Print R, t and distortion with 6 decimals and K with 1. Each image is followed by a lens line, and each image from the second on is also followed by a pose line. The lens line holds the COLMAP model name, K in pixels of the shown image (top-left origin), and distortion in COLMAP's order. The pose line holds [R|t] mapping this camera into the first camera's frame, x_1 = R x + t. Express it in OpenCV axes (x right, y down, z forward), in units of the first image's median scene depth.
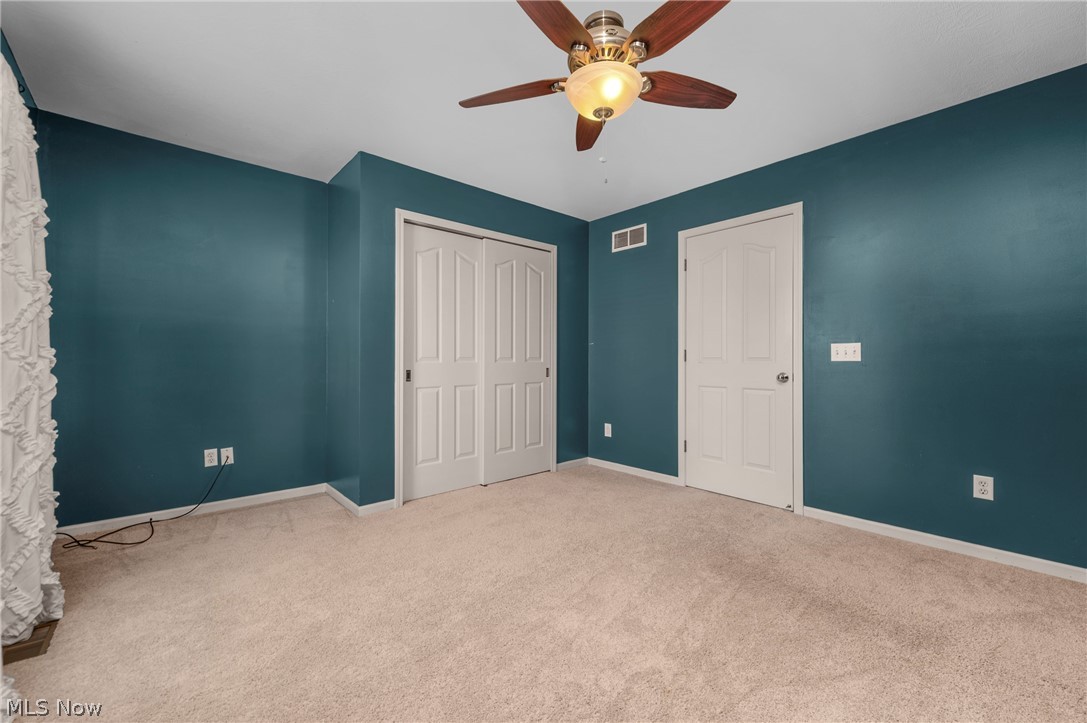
lens RADIAL K [[433.0, 0, 554.7], [0, 433.0, 359.3], [0, 0, 1]] dist [0.011321, -0.000443]
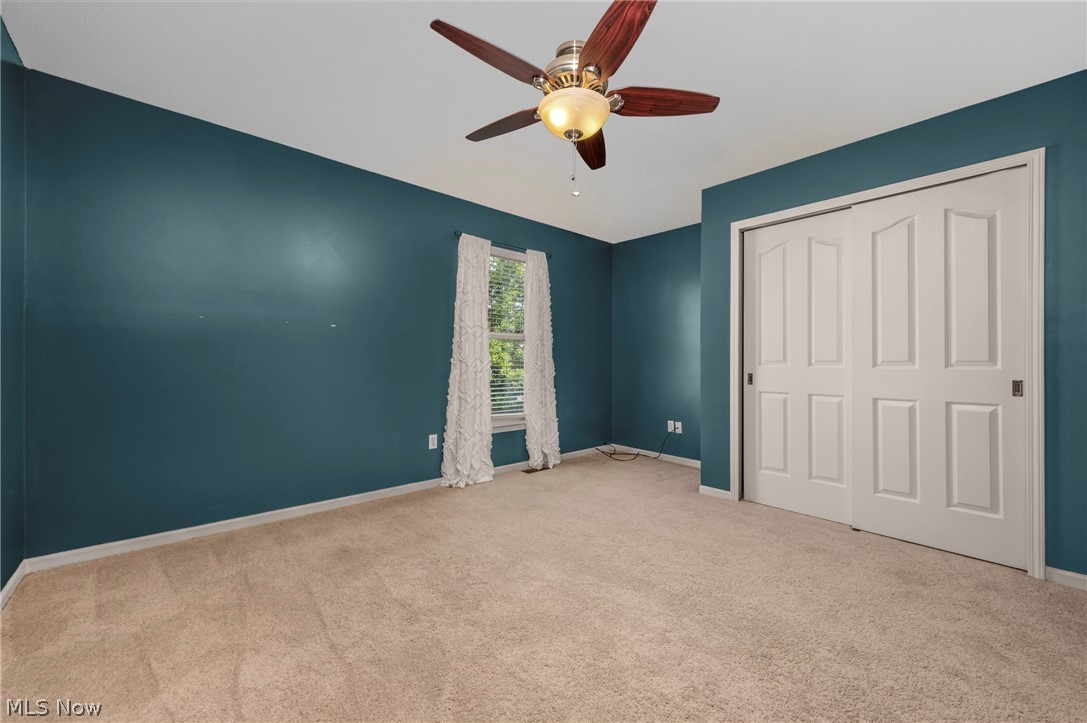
lens RADIAL K [[433.0, 0, 553.5], [0, 433.0, 356.9], [0, 0, 1]] dist [0.011321, -0.000443]
pose [[0.018448, -0.008320, -0.999795, 0.664318], [-0.004900, 0.999953, -0.008412, -0.002924], [0.999818, 0.005054, 0.018407, 0.506832]]
